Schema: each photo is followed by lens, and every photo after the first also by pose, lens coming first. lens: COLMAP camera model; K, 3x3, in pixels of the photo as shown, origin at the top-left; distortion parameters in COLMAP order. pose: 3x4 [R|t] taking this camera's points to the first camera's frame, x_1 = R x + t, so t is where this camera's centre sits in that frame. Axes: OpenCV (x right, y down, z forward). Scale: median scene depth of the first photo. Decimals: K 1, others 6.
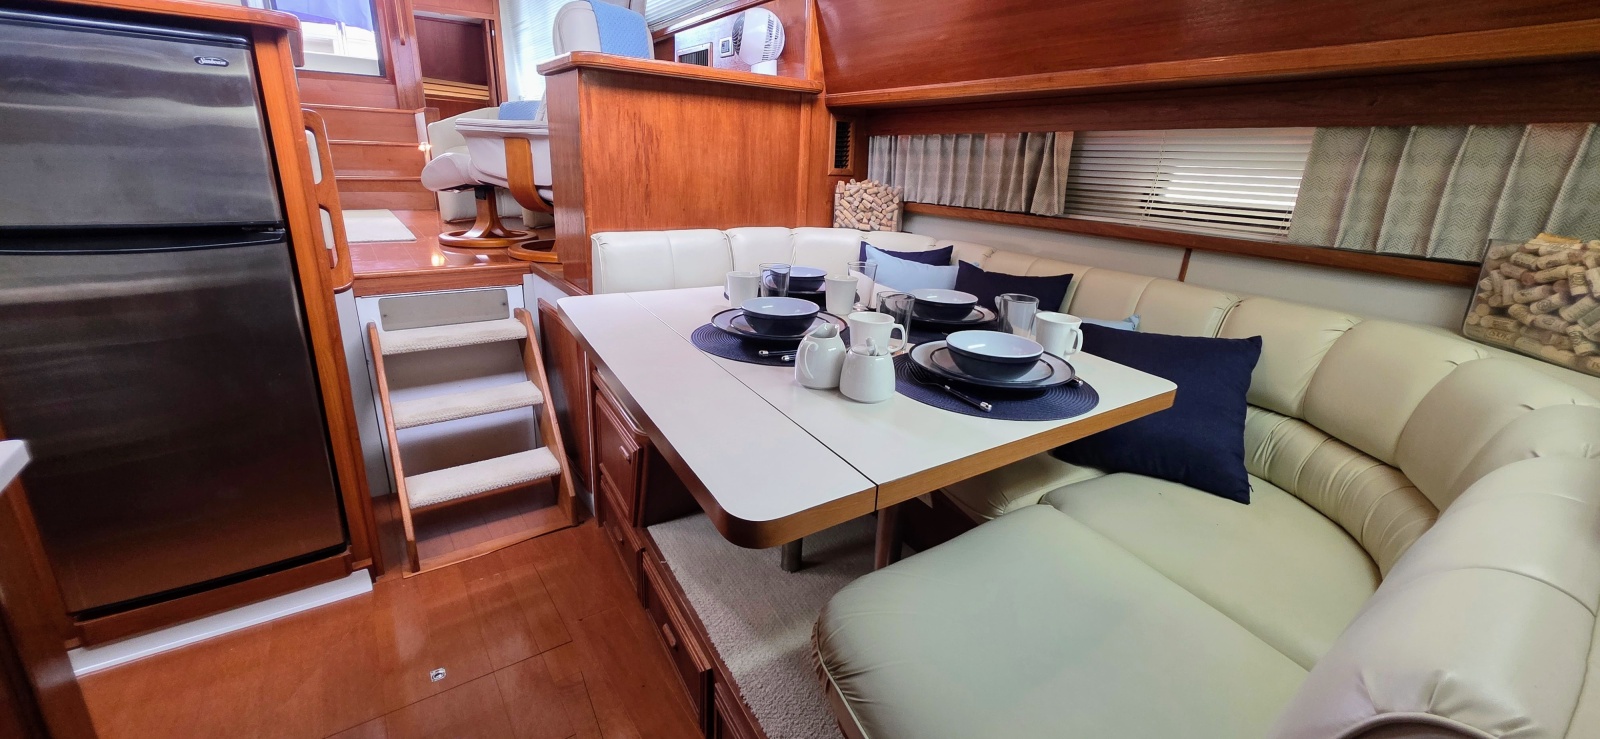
lens RADIAL K [[639.6, 0, 800.3], [0, 639.6, 352.1], [0, 0, 1]] dist [0.000392, 0.000460]
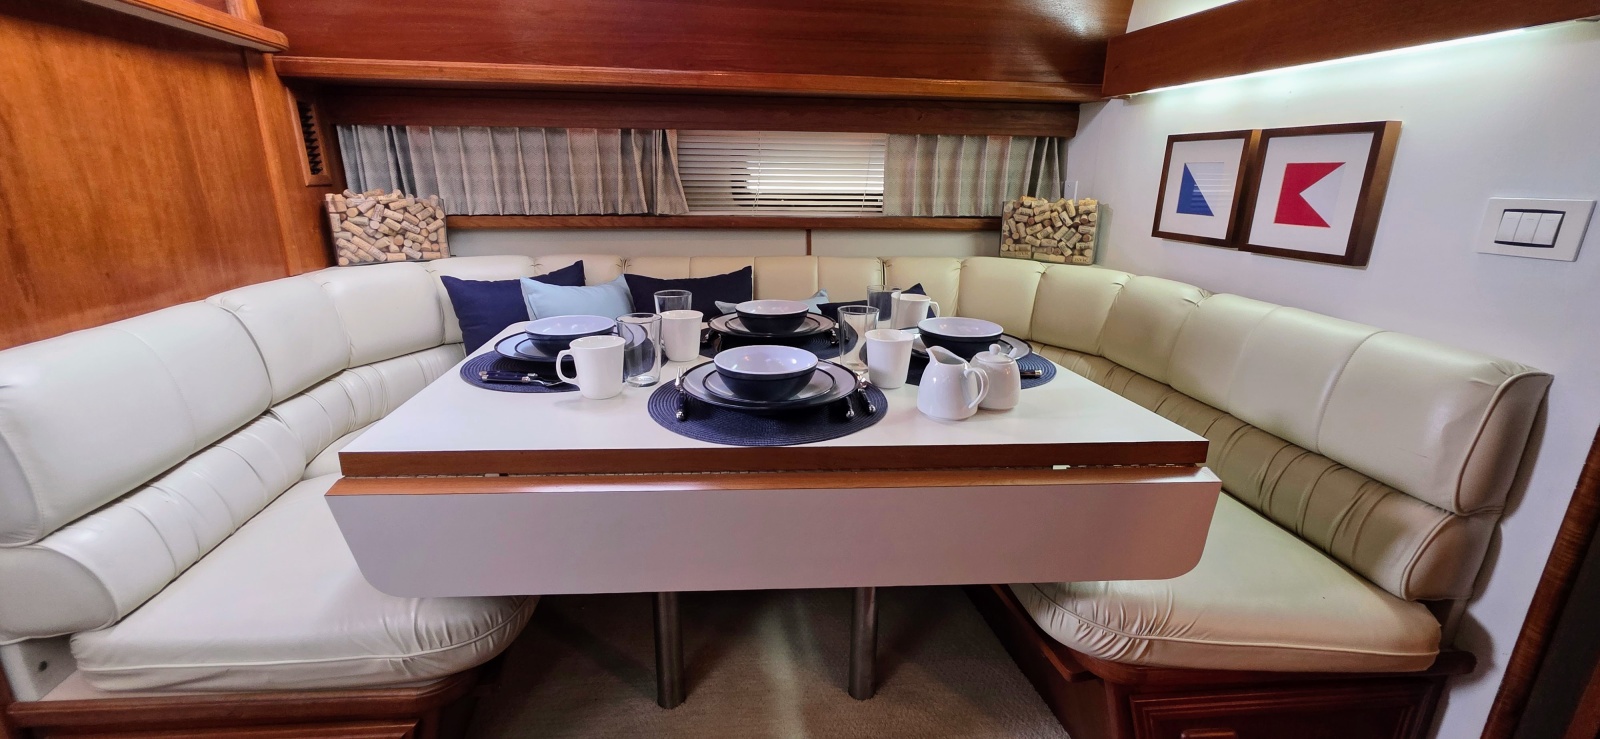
lens RADIAL K [[639.6, 0, 800.3], [0, 639.6, 352.1], [0, 0, 1]] dist [0.000392, 0.000460]
pose [[0.431094, -0.276629, 0.858856, -0.435069], [0.264812, 0.948718, 0.172653, -0.131386], [-0.862573, 0.153006, 0.482241, 0.389549]]
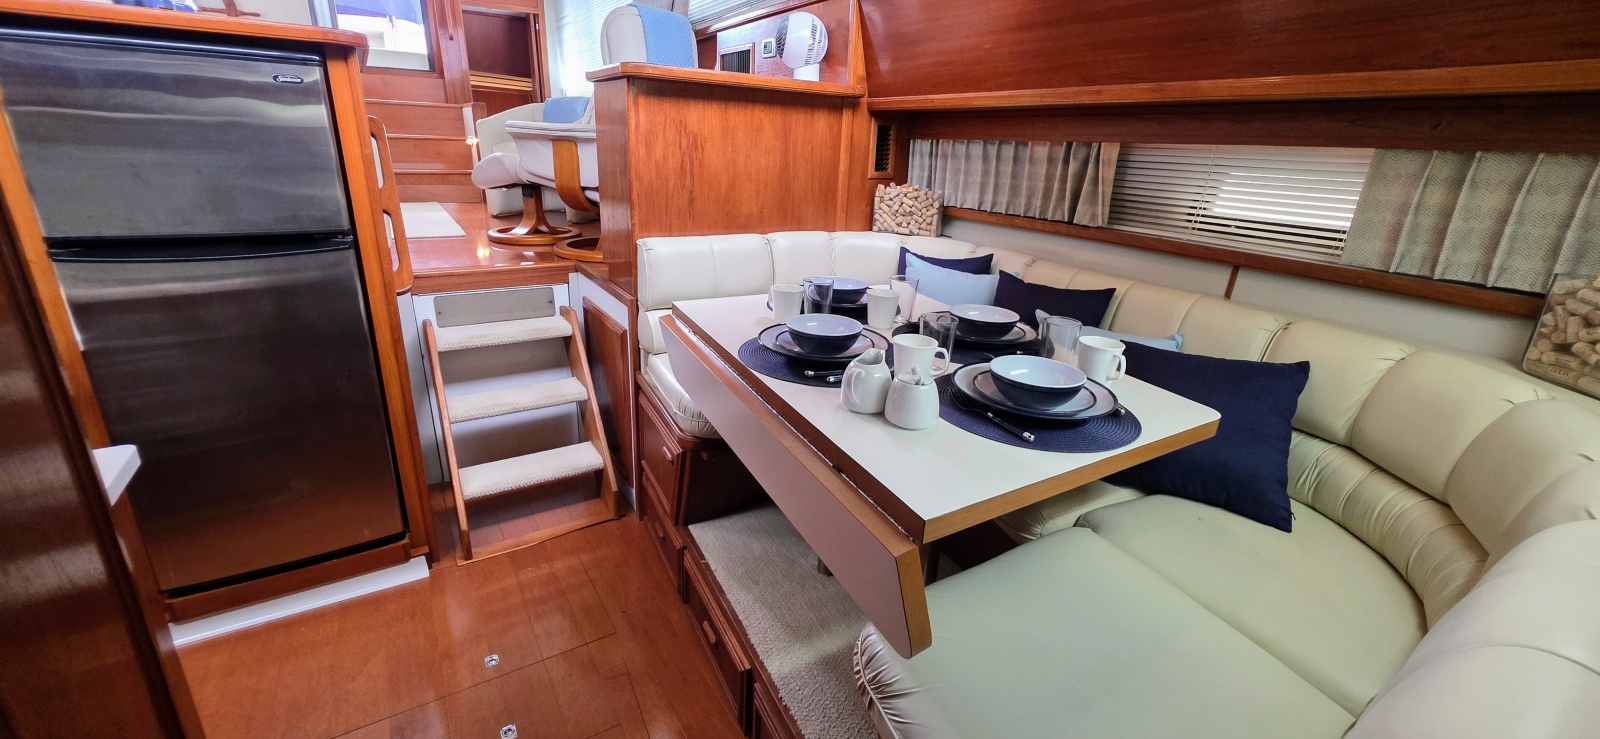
lens RADIAL K [[639.6, 0, 800.3], [0, 639.6, 352.1], [0, 0, 1]] dist [0.000392, 0.000460]
pose [[0.998722, 0.018581, -0.046994, -0.014069], [-0.017549, 0.999598, 0.022277, -0.032325], [0.047389, -0.021424, 0.998647, -0.018086]]
